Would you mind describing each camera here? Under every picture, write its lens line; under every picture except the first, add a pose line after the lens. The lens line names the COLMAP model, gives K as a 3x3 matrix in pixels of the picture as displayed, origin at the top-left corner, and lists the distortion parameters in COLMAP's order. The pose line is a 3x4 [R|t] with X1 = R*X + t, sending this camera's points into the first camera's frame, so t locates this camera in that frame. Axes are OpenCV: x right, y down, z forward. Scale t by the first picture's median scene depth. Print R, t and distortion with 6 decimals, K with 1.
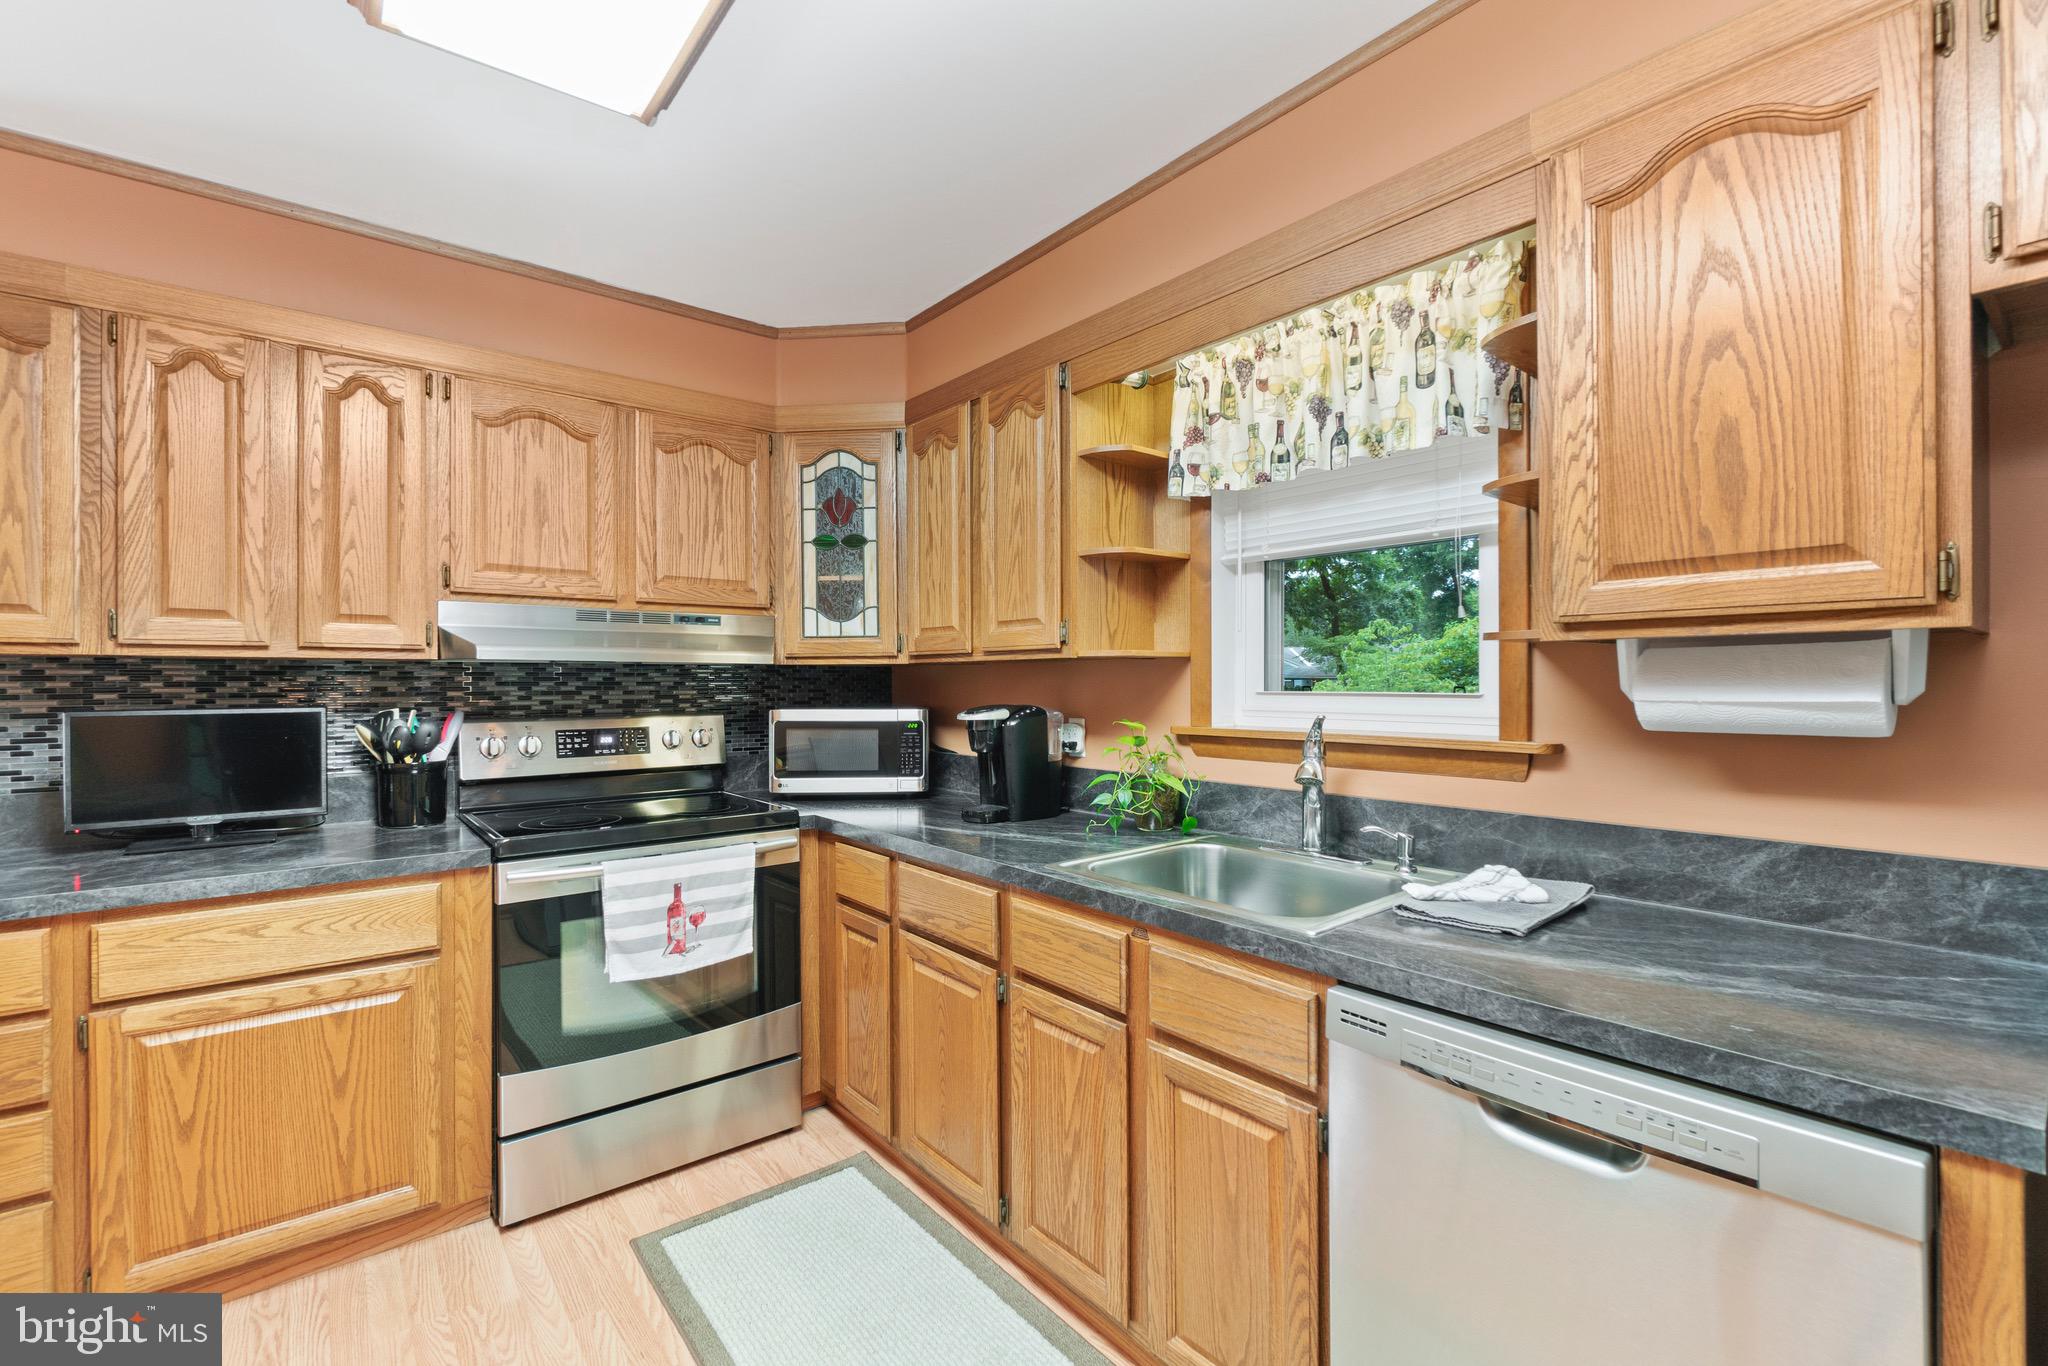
lens RADIAL K [[884.0, 0, 1010.7], [0, 884.0, 683.2], [0, 0, 1]] dist [-0.004659, -0.000894]
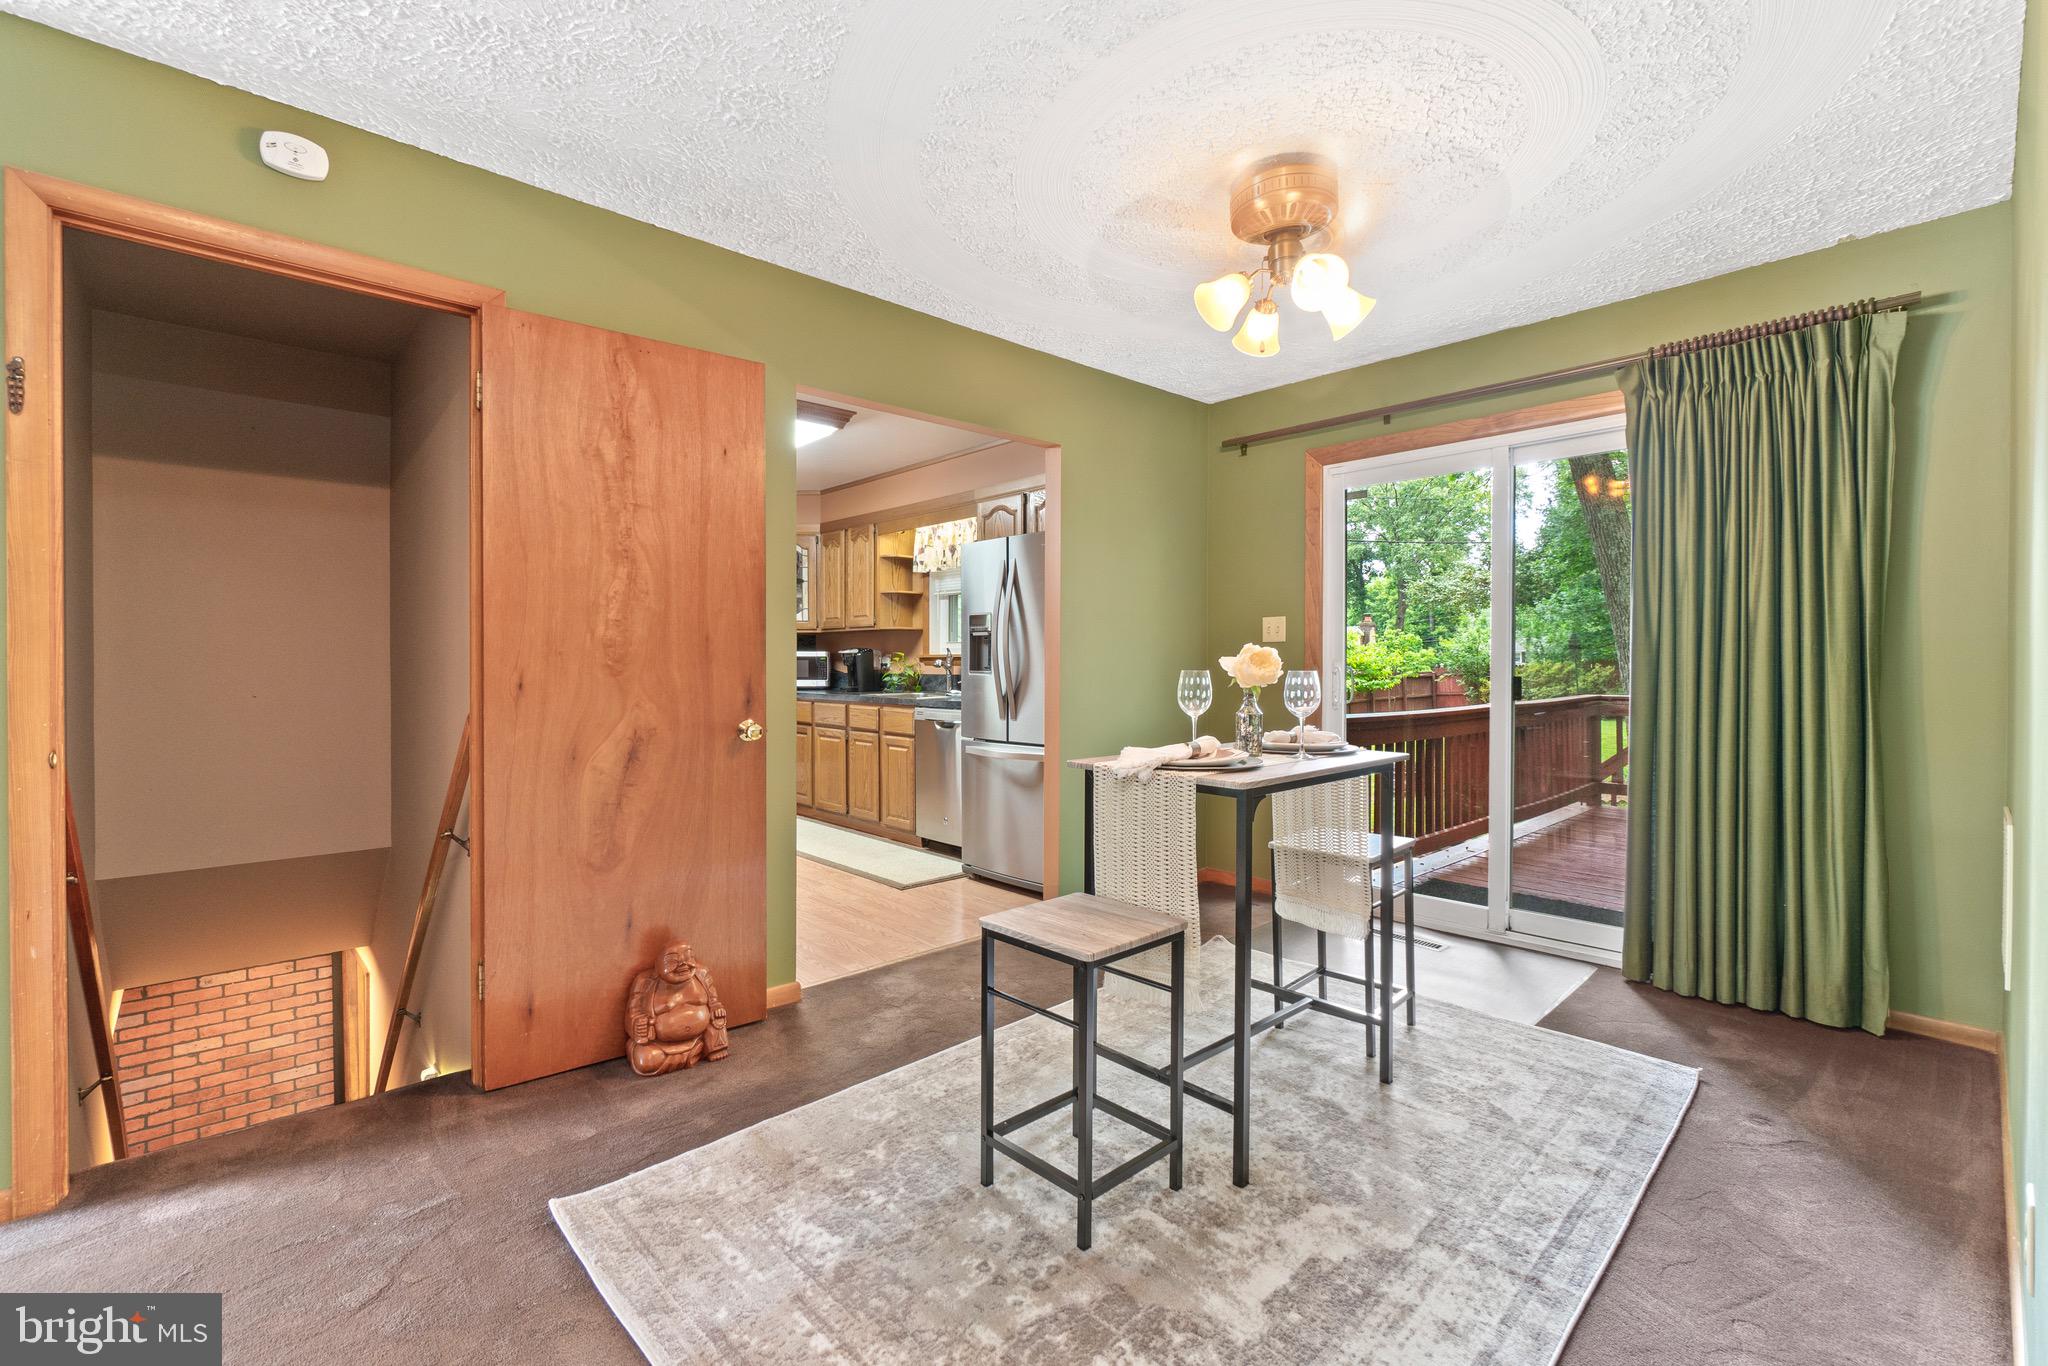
lens RADIAL K [[884.0, 0, 1015.4], [0, 884.0, 668.7], [0, 0, 1]] dist [-0.004659, -0.000894]
pose [[0.997468, 0.004806, 0.070953, 0.319656], [-0.005248, 0.999968, 0.006044, 0.079127], [-0.070922, -0.006401, 0.997461, -1.904131]]
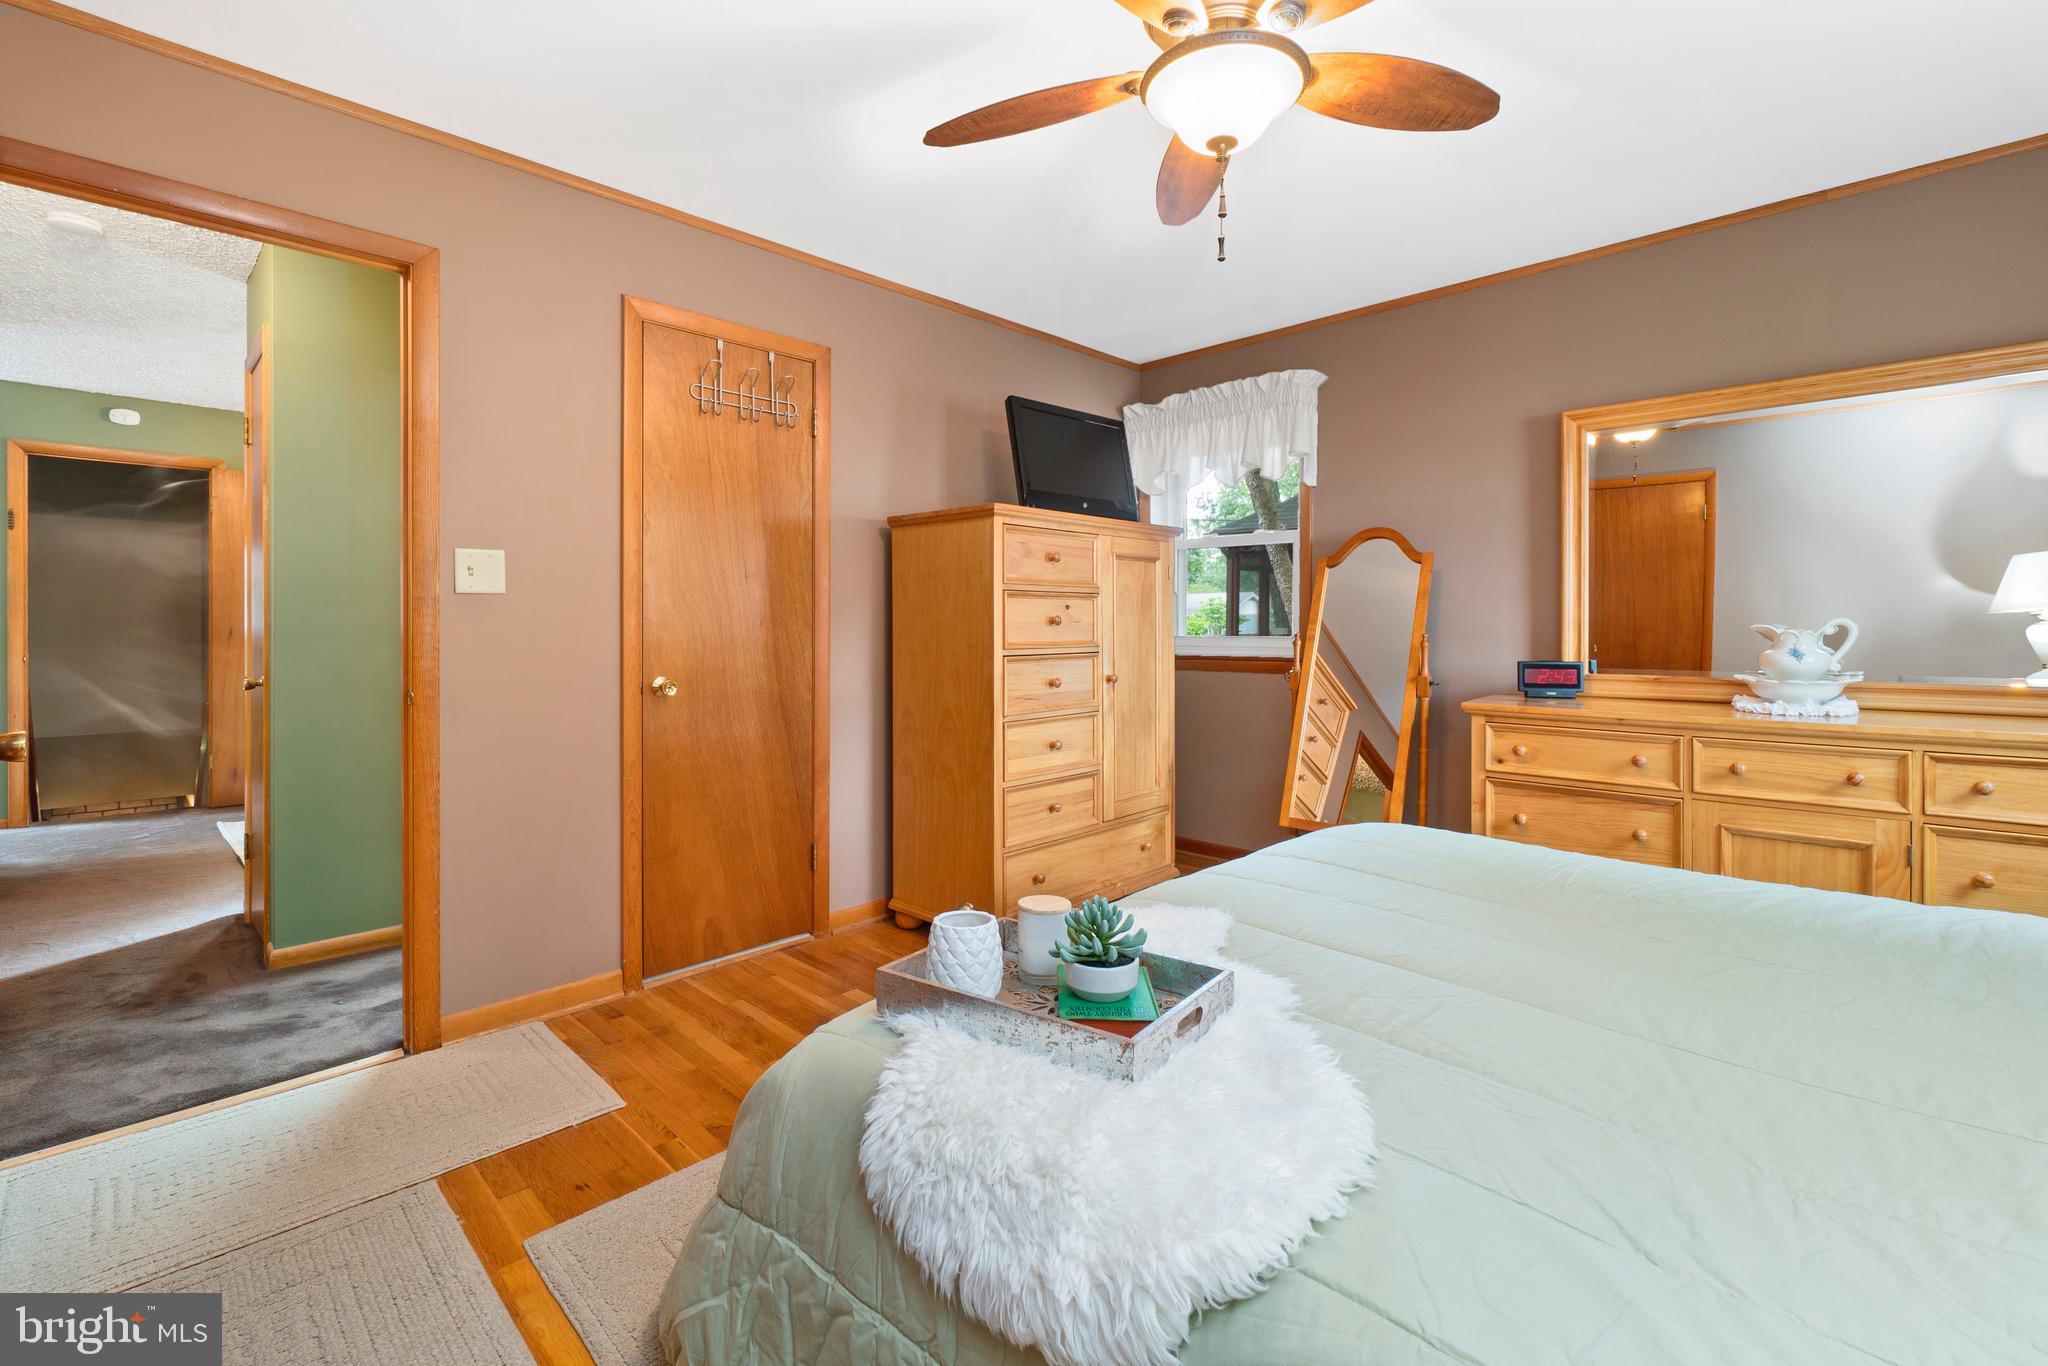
lens RADIAL K [[884.0, 0, 1015.7], [0, 884.0, 633.0], [0, 0, 1]] dist [-0.004659, -0.000894]
pose [[0.992738, 0.007233, 0.120083, 1.709277], [-0.008059, 0.999947, 0.006398, 0.073707], [-0.120030, -0.007320, 0.992743, -3.536706]]
